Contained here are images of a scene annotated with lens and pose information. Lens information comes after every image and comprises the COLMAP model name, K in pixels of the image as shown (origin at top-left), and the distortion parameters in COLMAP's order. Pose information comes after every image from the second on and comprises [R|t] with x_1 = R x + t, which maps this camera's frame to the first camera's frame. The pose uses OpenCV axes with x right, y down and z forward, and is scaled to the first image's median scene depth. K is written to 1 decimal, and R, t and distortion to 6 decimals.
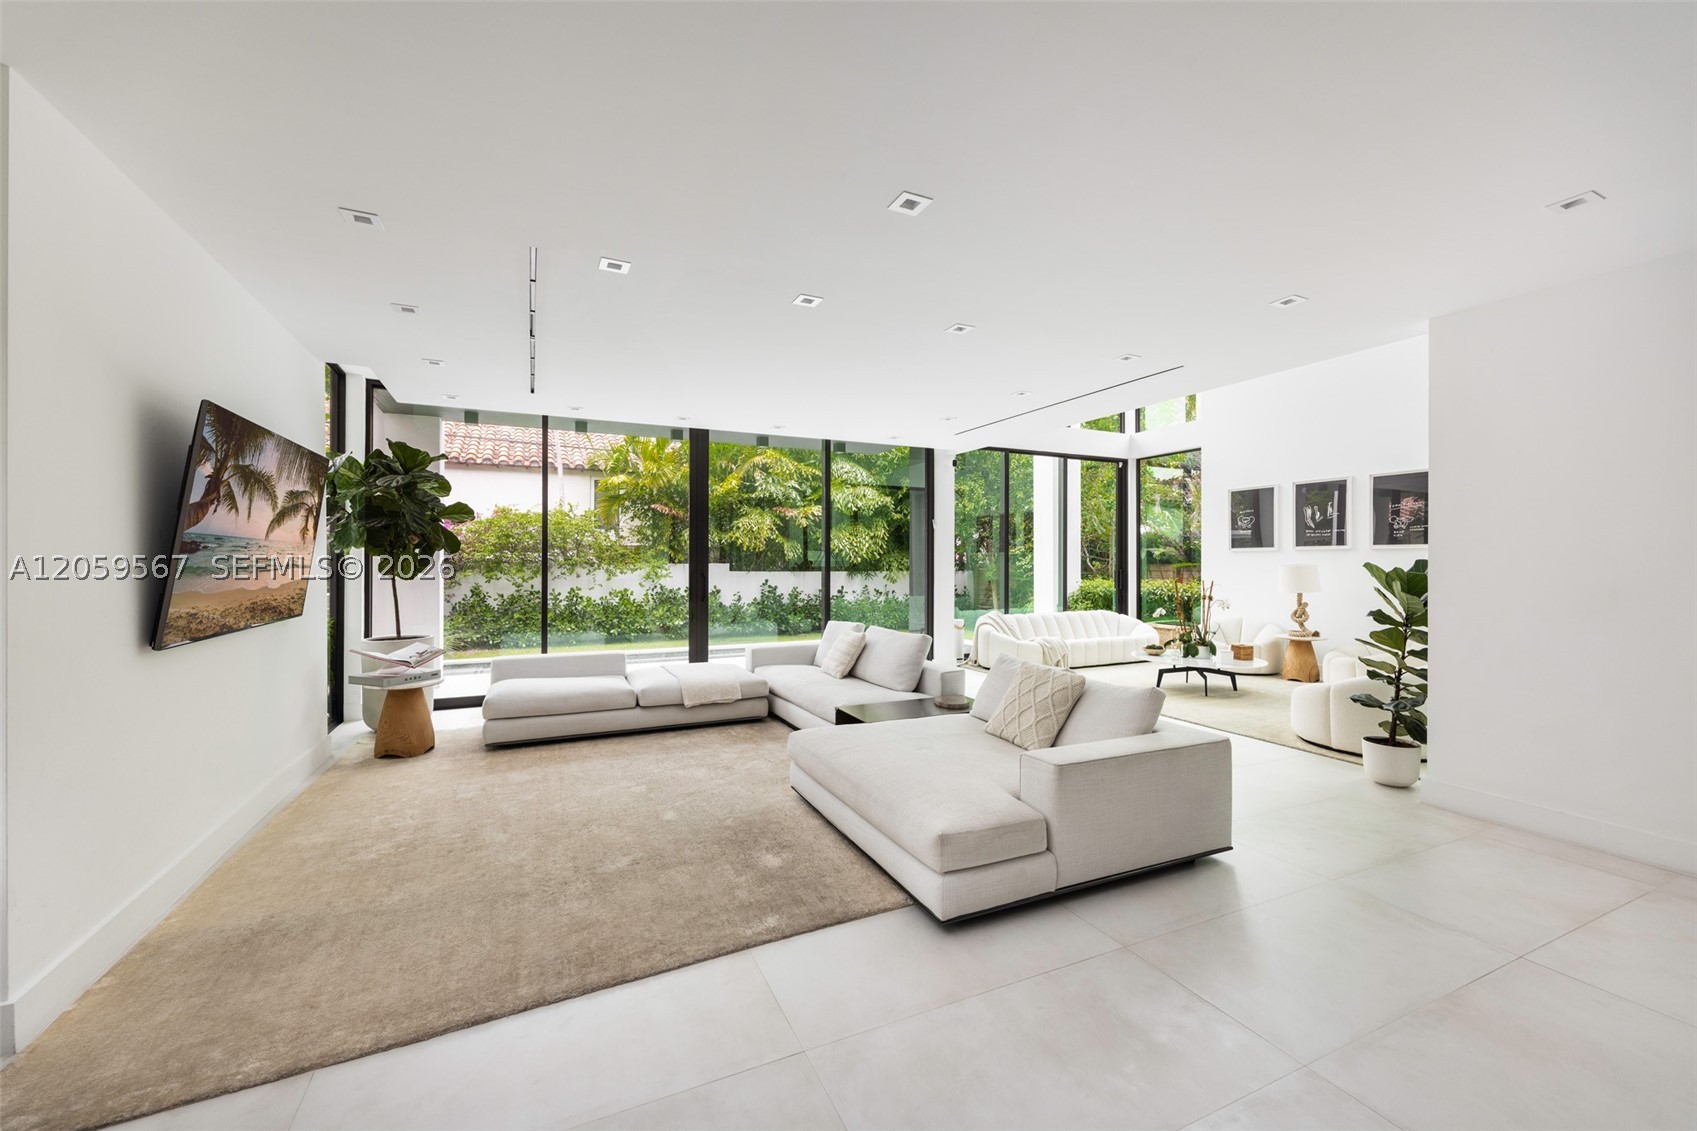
lens RADIAL K [[654.4, 0, 843.3], [0, 654.4, 558.2], [0, 0, 1]] dist [-0.000391, 0.000029]
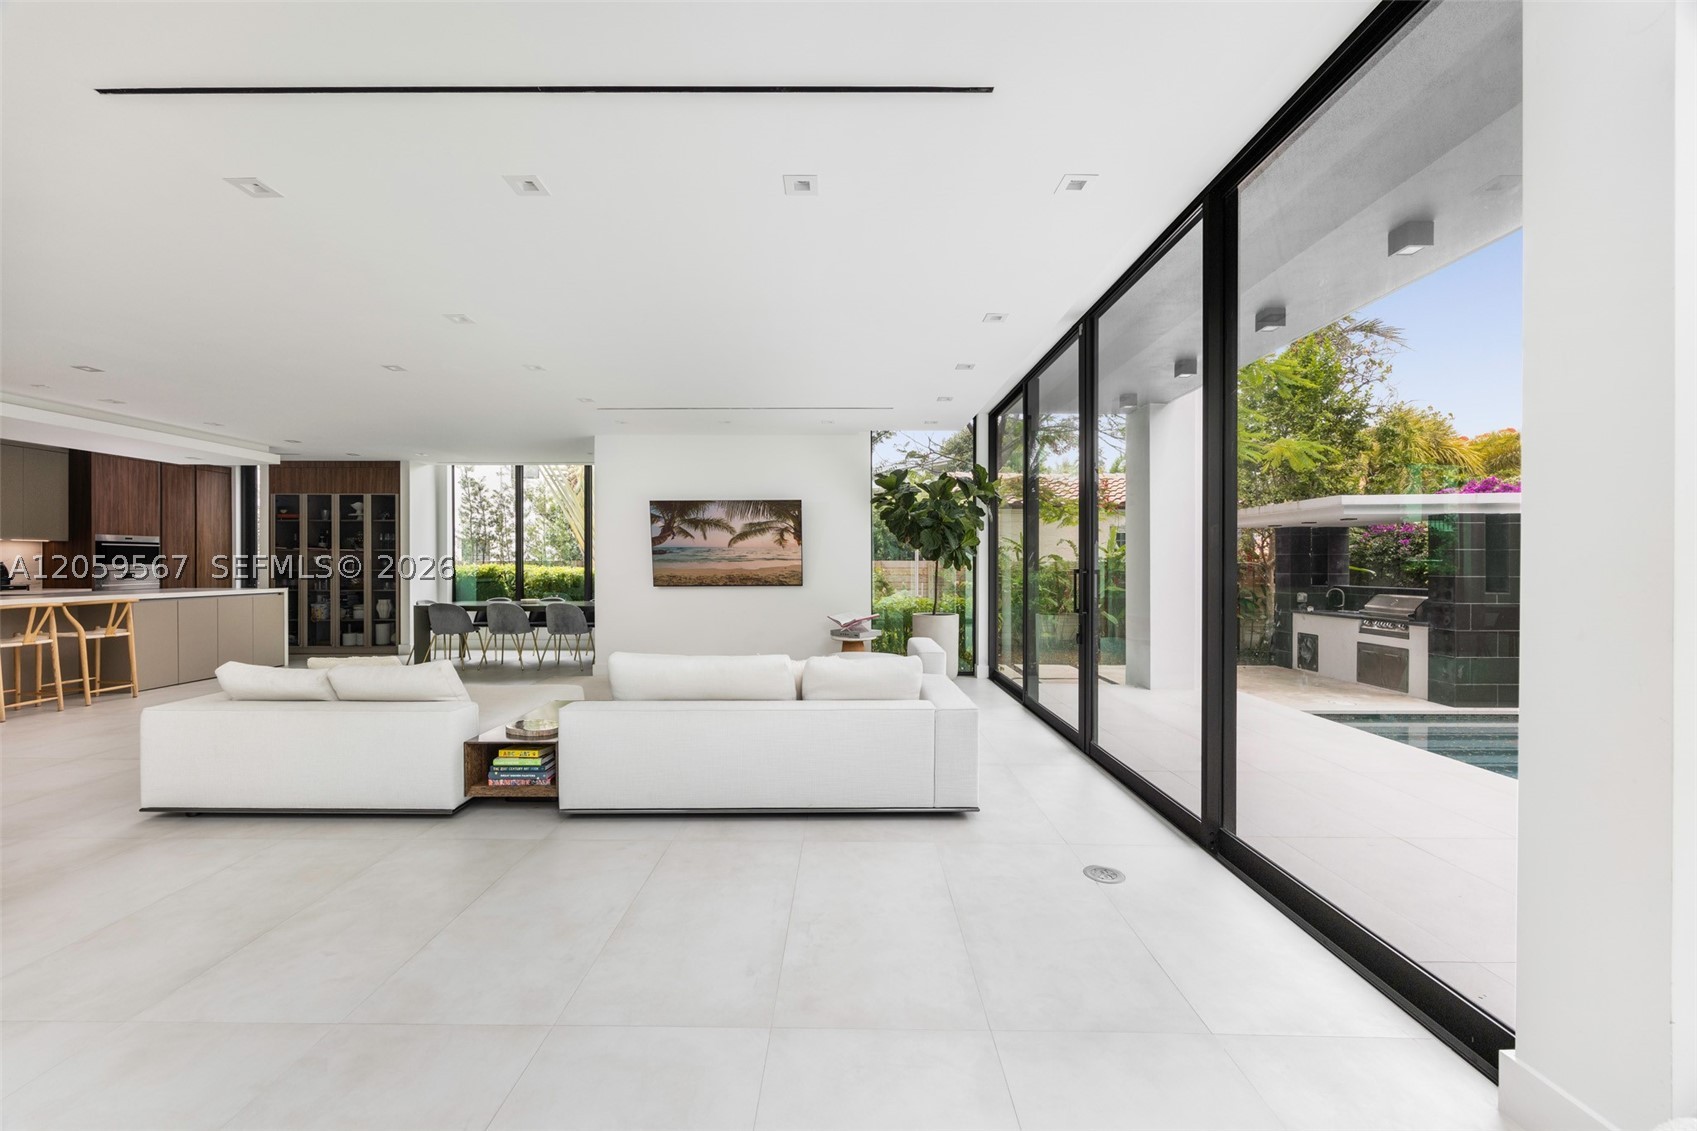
lens RADIAL K [[661.6, 0, 838.8], [0, 661.6, 567.2], [0, 0, 1]] dist [-0.000342, -0.000080]
pose [[-0.428308, 0.002162, -0.903630, 0.441001], [0.007025, 0.999975, -0.000937, 0.019739], [0.903605, -0.006750, -0.428312, 1.014126]]
